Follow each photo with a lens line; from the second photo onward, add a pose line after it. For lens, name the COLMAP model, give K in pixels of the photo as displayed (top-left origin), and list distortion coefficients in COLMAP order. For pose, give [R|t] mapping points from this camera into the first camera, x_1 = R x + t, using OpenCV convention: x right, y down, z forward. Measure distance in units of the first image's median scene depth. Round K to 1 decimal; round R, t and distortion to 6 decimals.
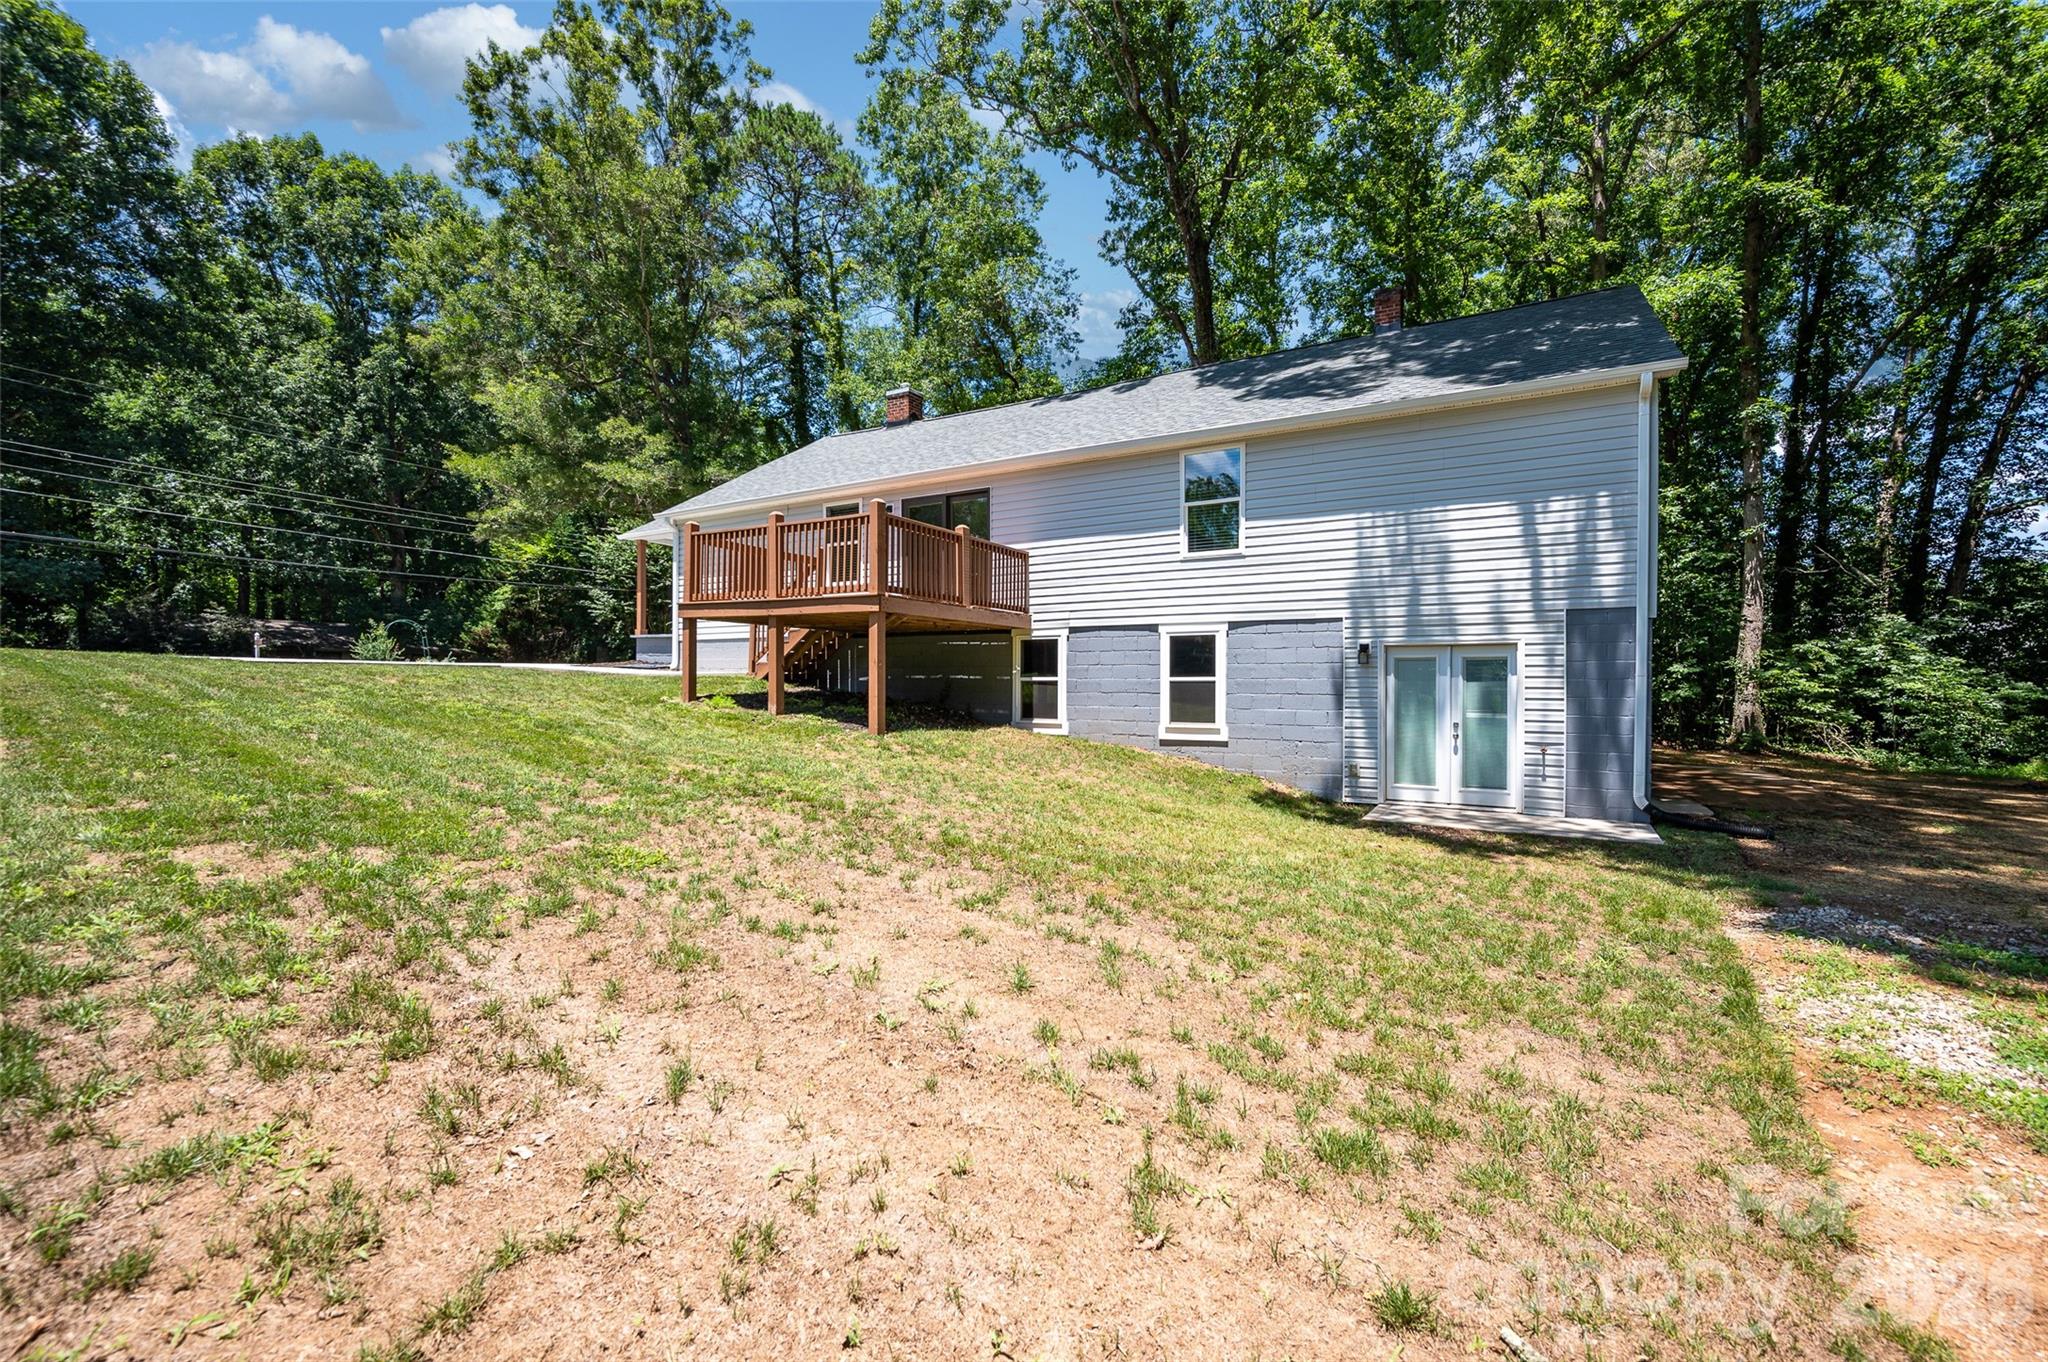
lens RADIAL K [[846.1, 0, 1043.0], [0, 846.1, 687.0], [0, 0, 1]] dist [-0.007747, 0.001631]
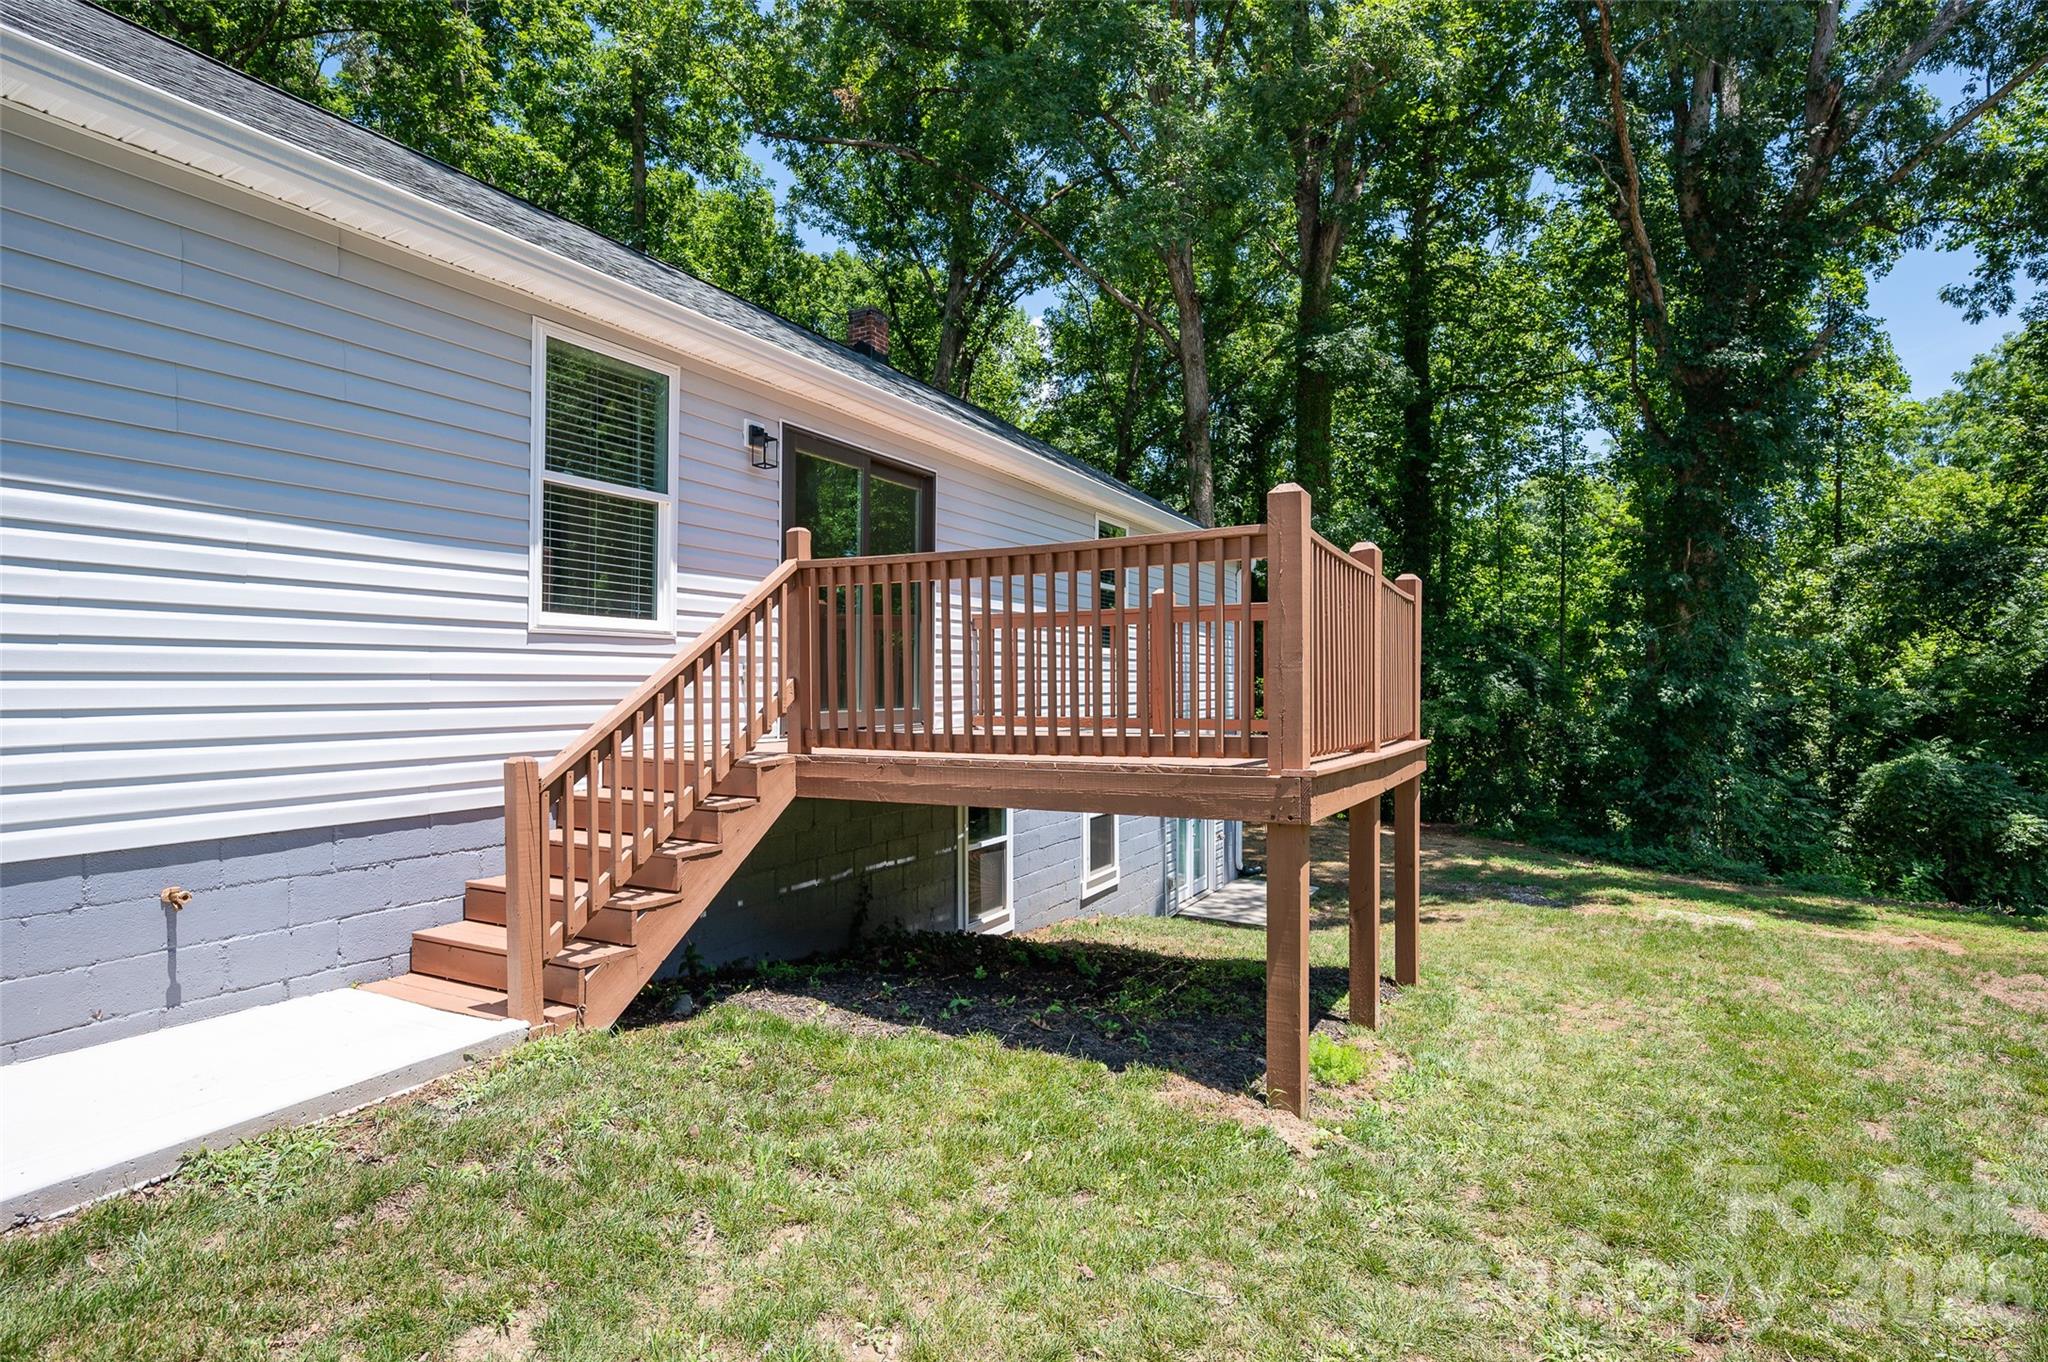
lens RADIAL K [[1038.2, 0, 1032.0], [0, 1038.2, 684.9], [0, 0, 1]] dist [-0.006547, 0.000799]
pose [[-0.035601, -0.001109, 0.999365, -0.702351], [0.006169, 0.999980, 0.001329, -0.116310], [-0.999347, 0.006212, -0.035594, 1.005442]]
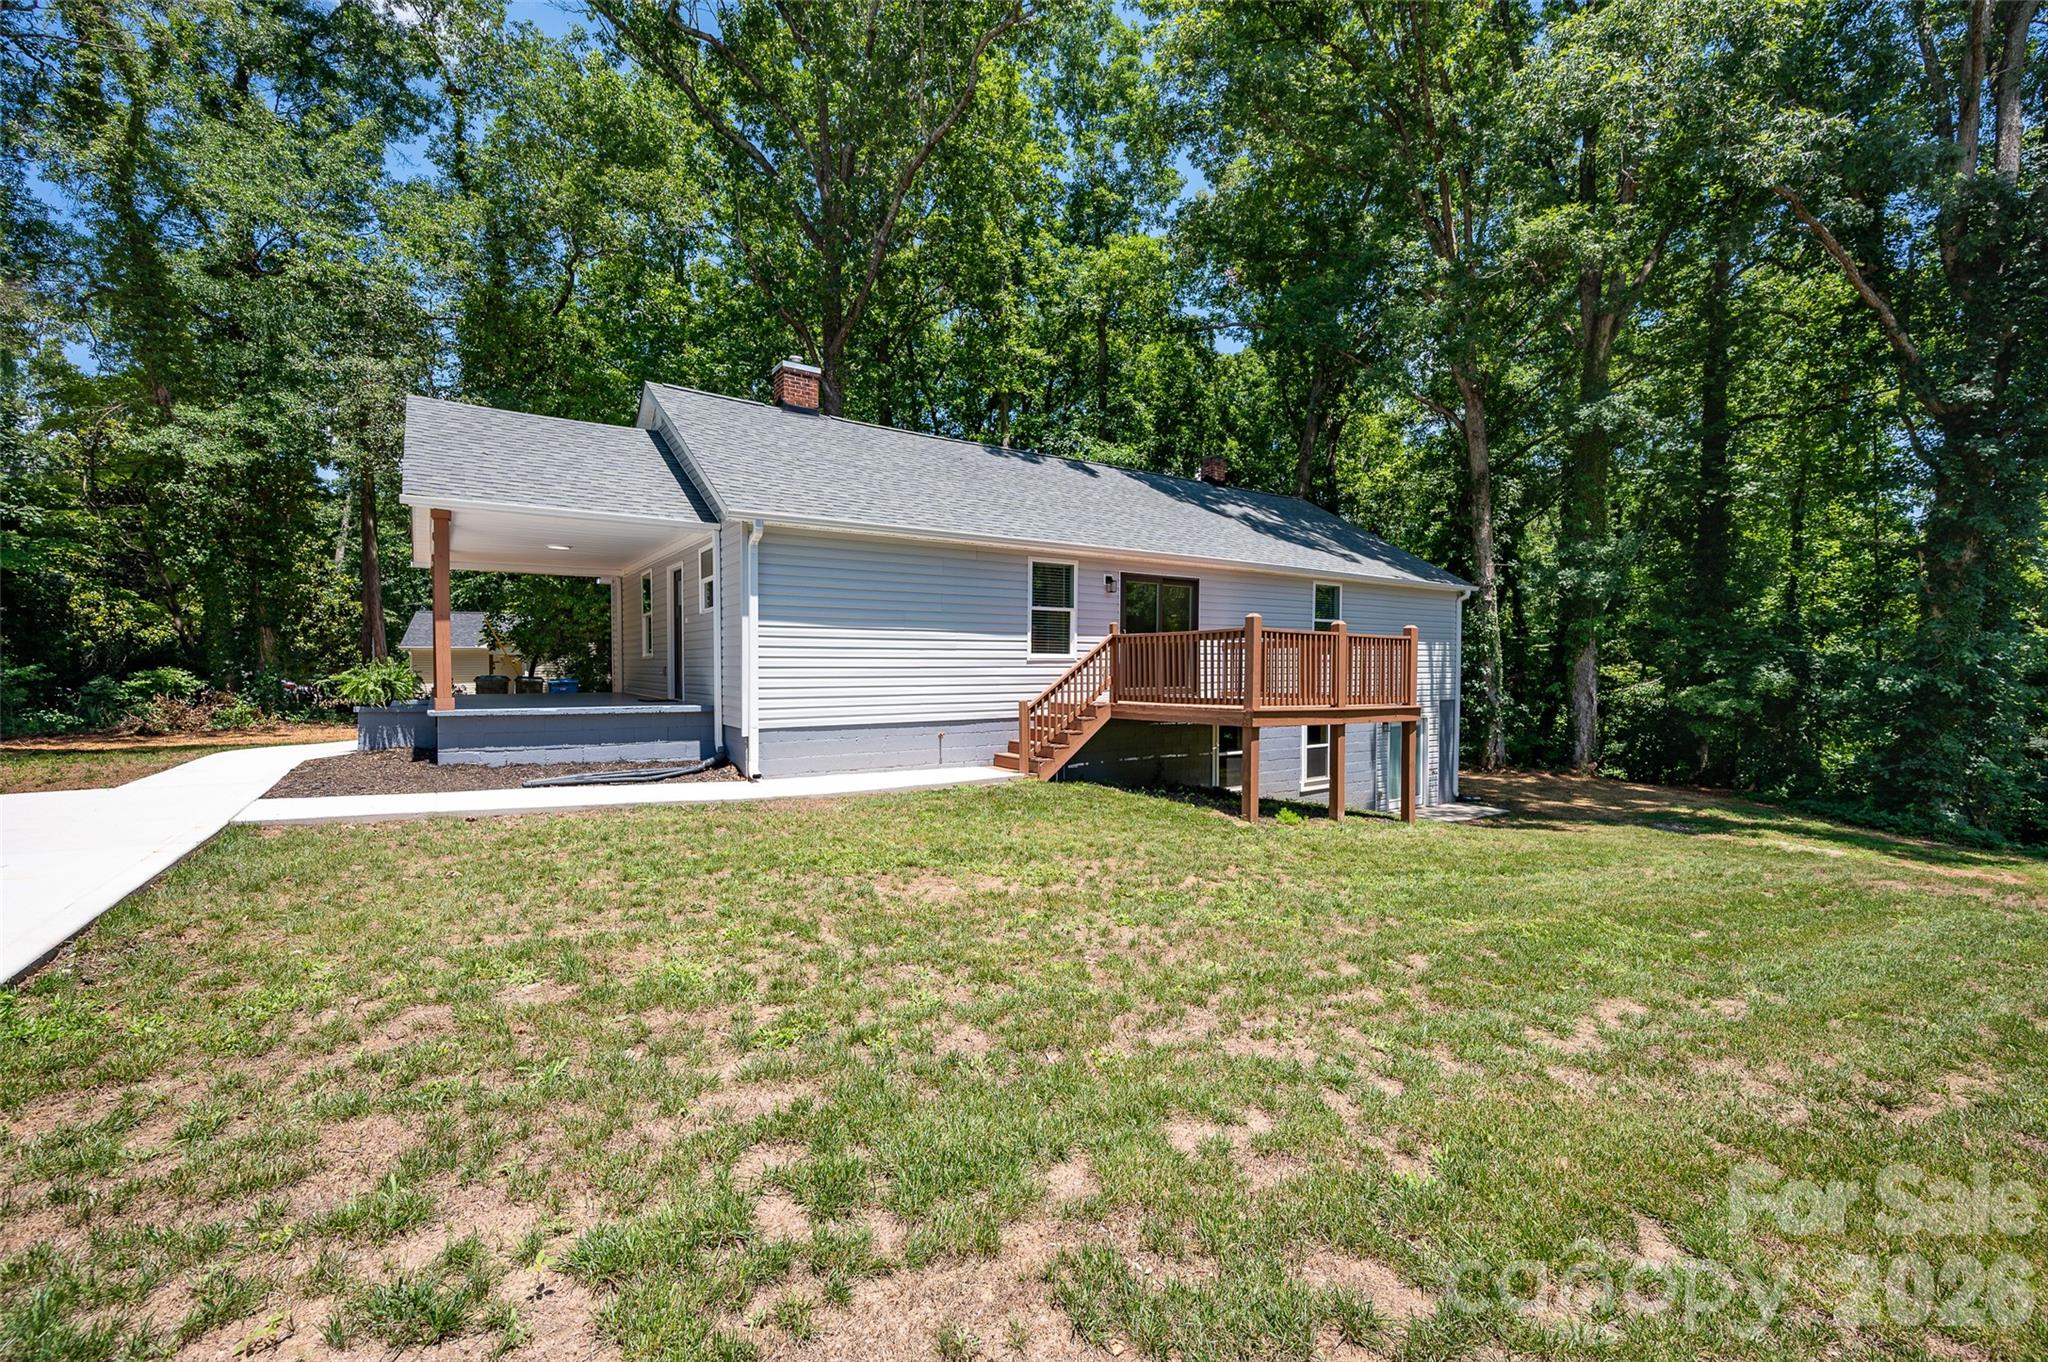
lens RADIAL K [[846.1, 0, 1021.7], [0, 846.1, 689.6], [0, 0, 1]] dist [-0.007747, 0.001631]
pose [[0.429791, -0.025424, 0.902570, -1.178318], [0.004665, 0.999653, 0.025937, -0.128744], [-0.902916, -0.006937, 0.429761, 0.772306]]
